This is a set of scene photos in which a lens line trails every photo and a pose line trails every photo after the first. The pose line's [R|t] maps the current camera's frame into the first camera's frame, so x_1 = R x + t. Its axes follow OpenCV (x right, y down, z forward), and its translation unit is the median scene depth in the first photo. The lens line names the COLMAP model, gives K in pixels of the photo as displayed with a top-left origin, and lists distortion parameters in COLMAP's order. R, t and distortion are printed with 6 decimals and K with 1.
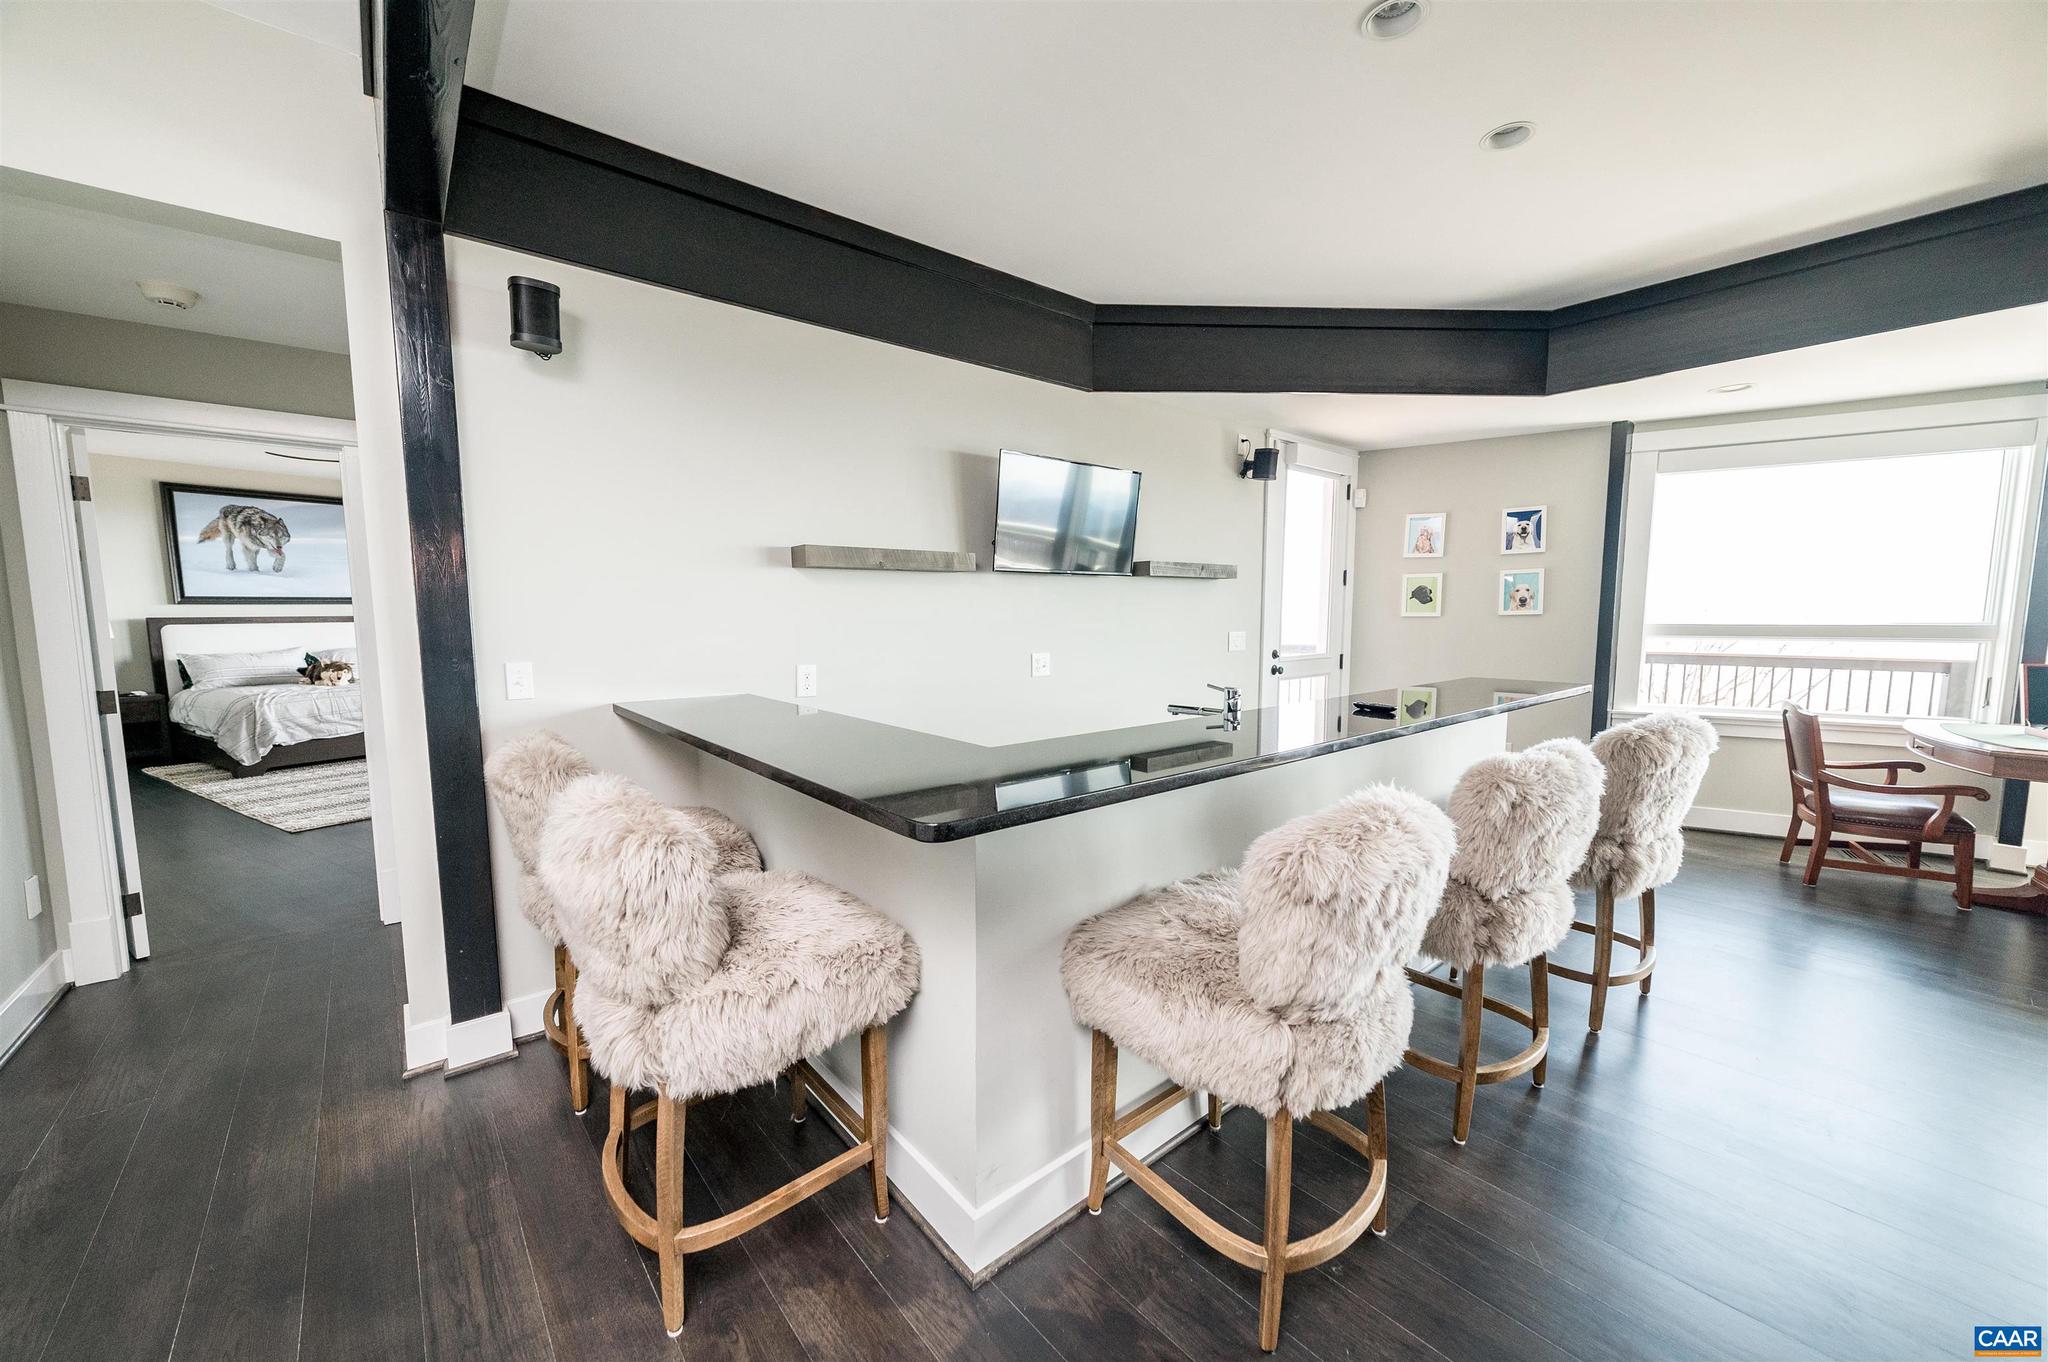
lens RADIAL K [[778.4, 0, 1024.0], [0, 778.4, 681.0], [0, 0, 1]] dist [0.001627, 0.000864]
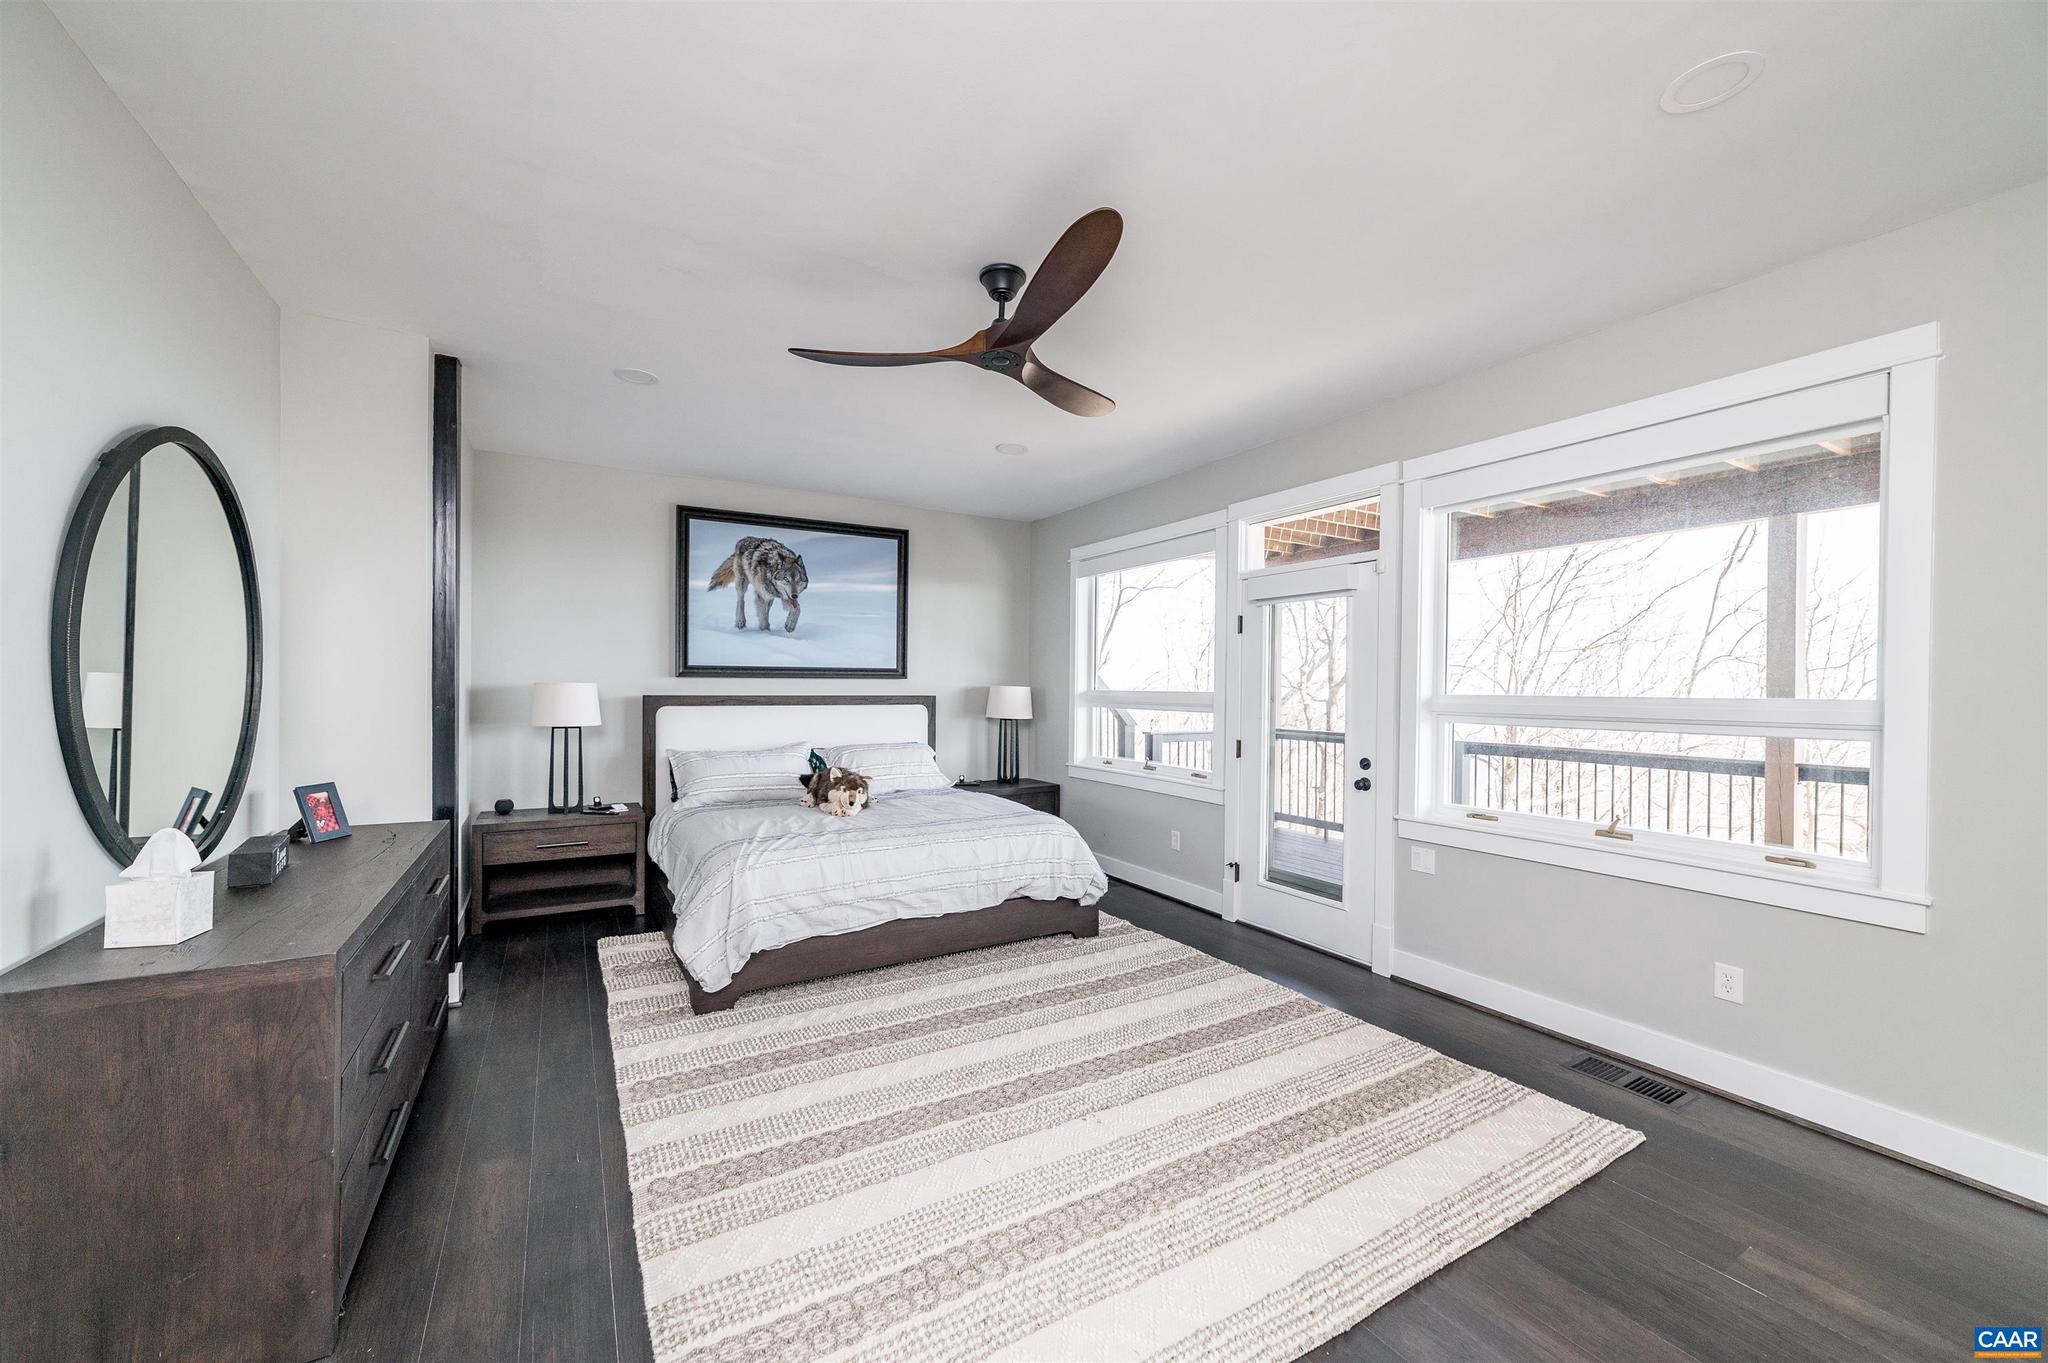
lens RADIAL K [[778.4, 0, 1024.0], [0, 778.4, 681.5], [0, 0, 1]] dist [0.001627, 0.000864]
pose [[0.892083, 0.014511, -0.451639, -0.476799], [-0.060526, 0.994315, -0.087606, -0.049636], [0.447800, 0.105487, 0.887890, 0.503409]]
